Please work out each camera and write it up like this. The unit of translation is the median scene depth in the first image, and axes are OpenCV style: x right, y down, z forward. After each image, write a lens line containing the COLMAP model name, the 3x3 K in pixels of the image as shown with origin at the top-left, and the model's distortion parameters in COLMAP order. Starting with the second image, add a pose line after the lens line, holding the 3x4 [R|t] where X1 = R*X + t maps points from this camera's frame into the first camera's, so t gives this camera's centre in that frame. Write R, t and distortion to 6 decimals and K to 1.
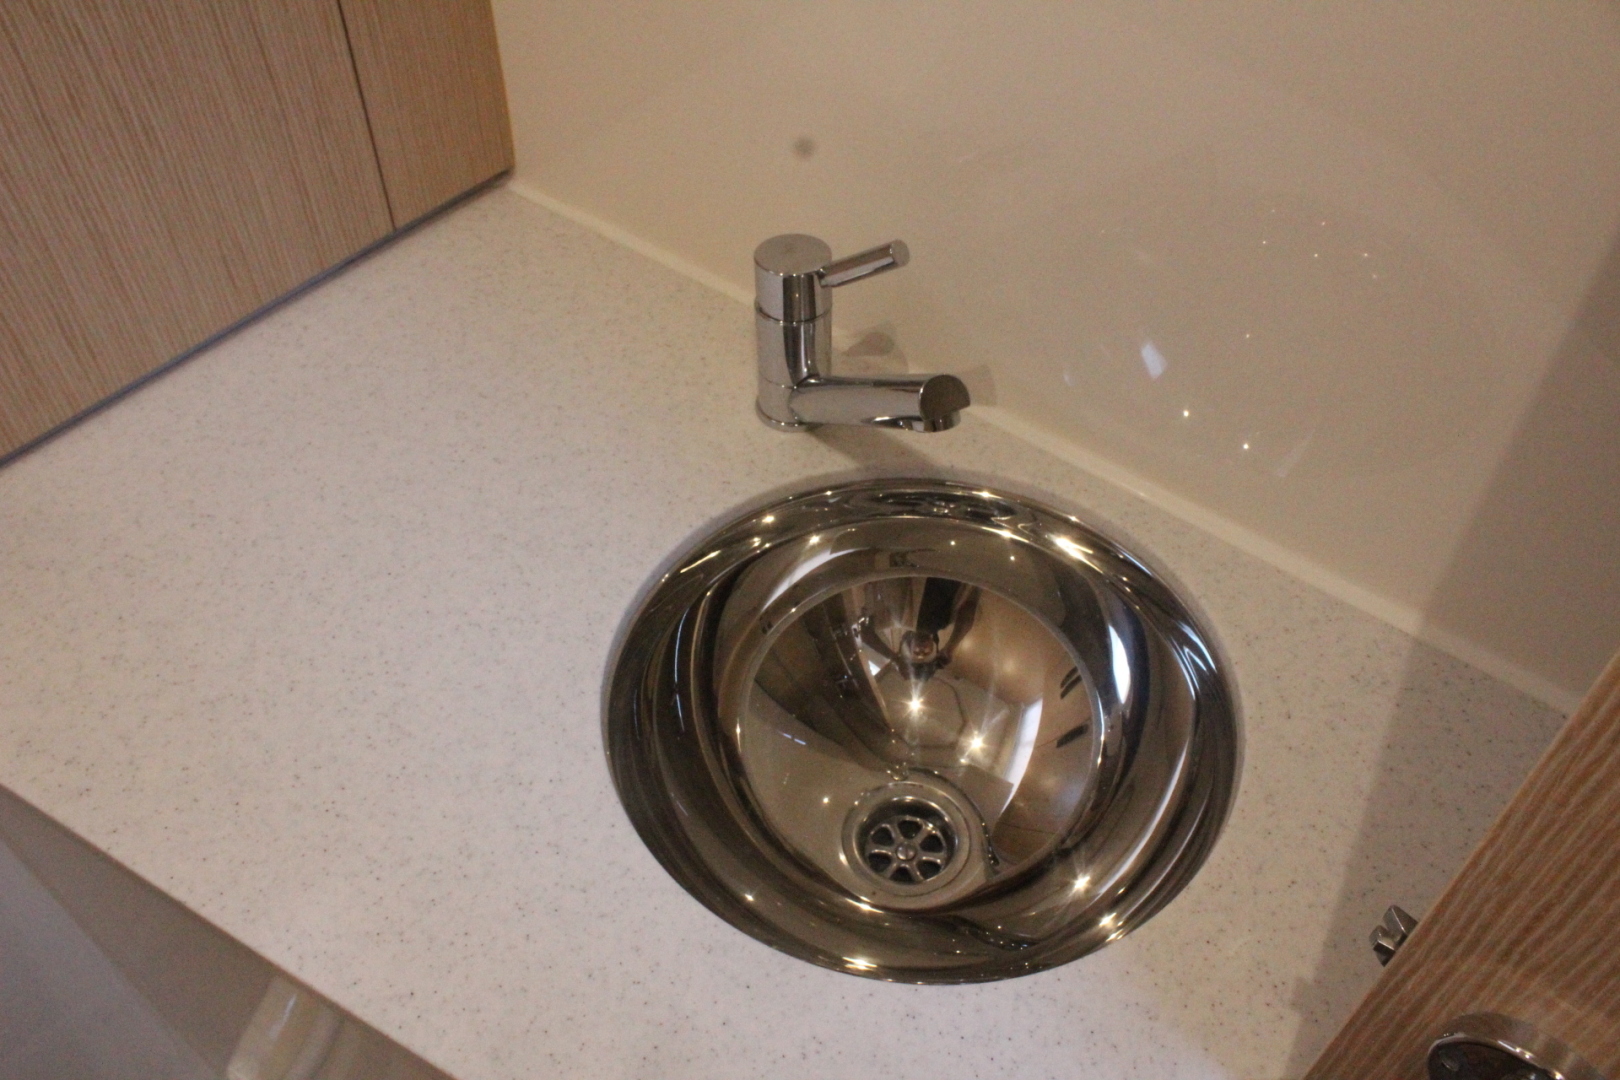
lens RADIAL K [[1346.2, 0, 813.8], [0, 1346.2, 548.5], [0, 0, 1]] dist [-0.155629, 0.118892]
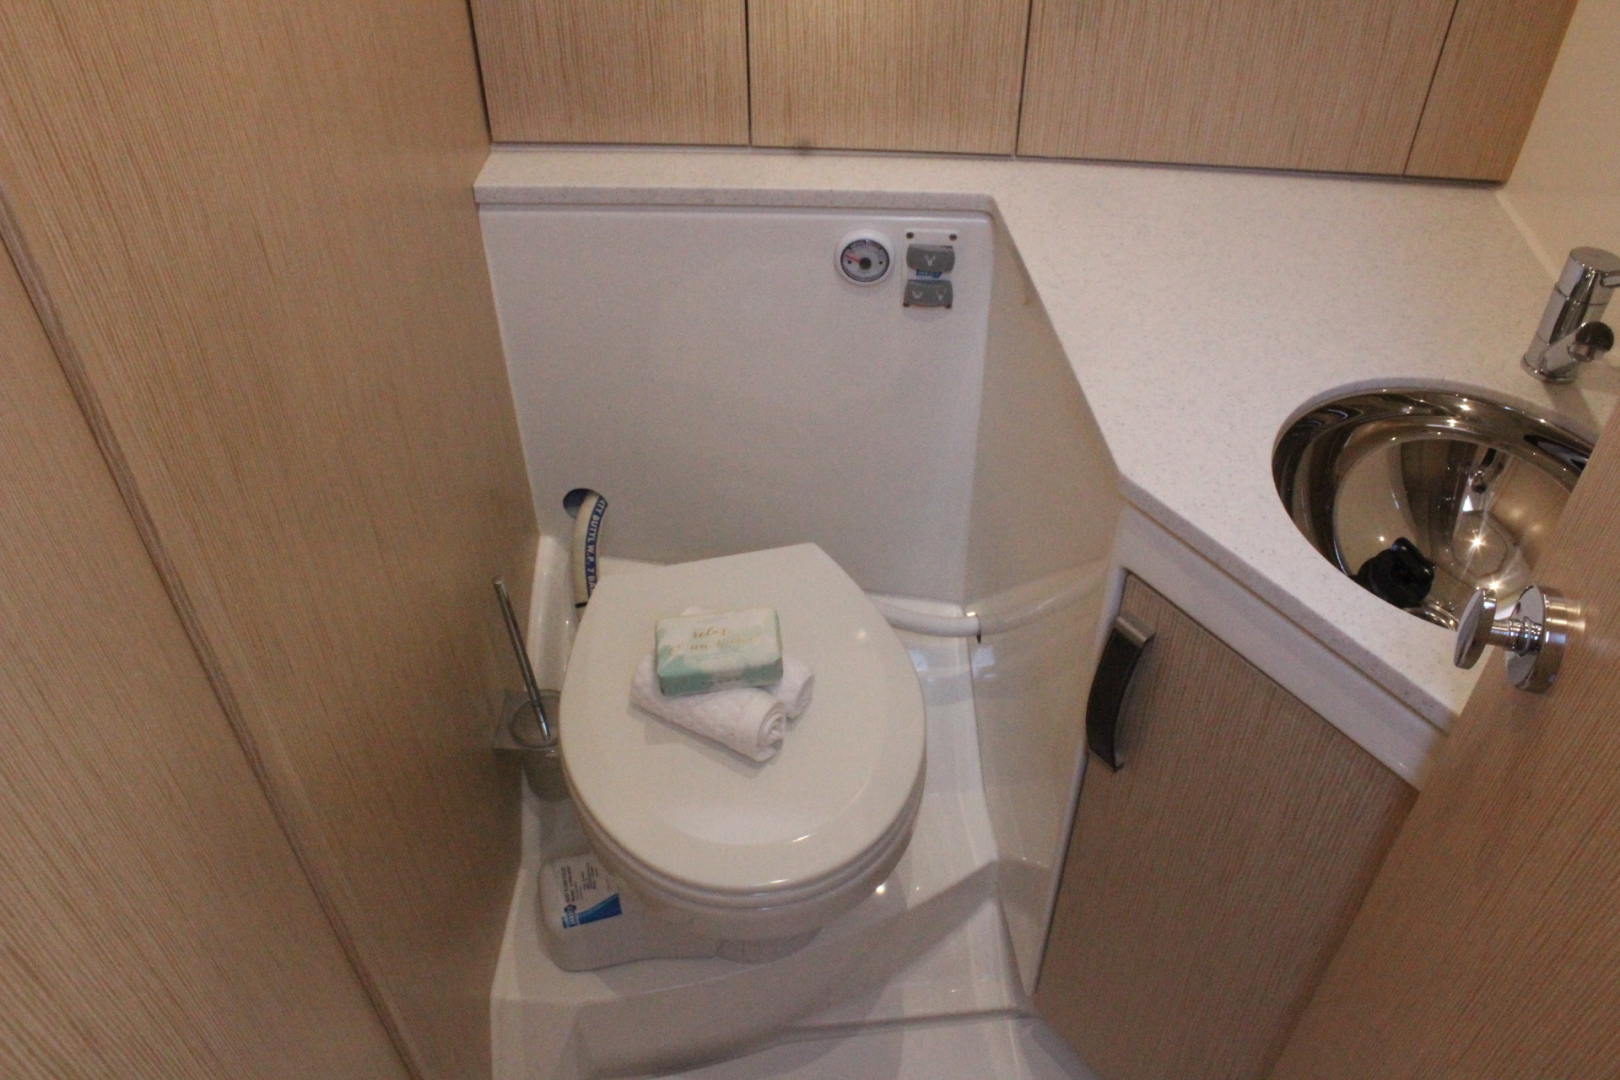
lens RADIAL K [[1346.2, 0, 809.4], [0, 1346.2, 533.3], [0, 0, 1]] dist [-0.155629, 0.118892]
pose [[0.583660, 0.546885, -0.600215, 0.460453], [-0.591389, 0.792819, 0.147299, 0.305473], [0.556417, 0.268988, 0.786159, -0.500565]]
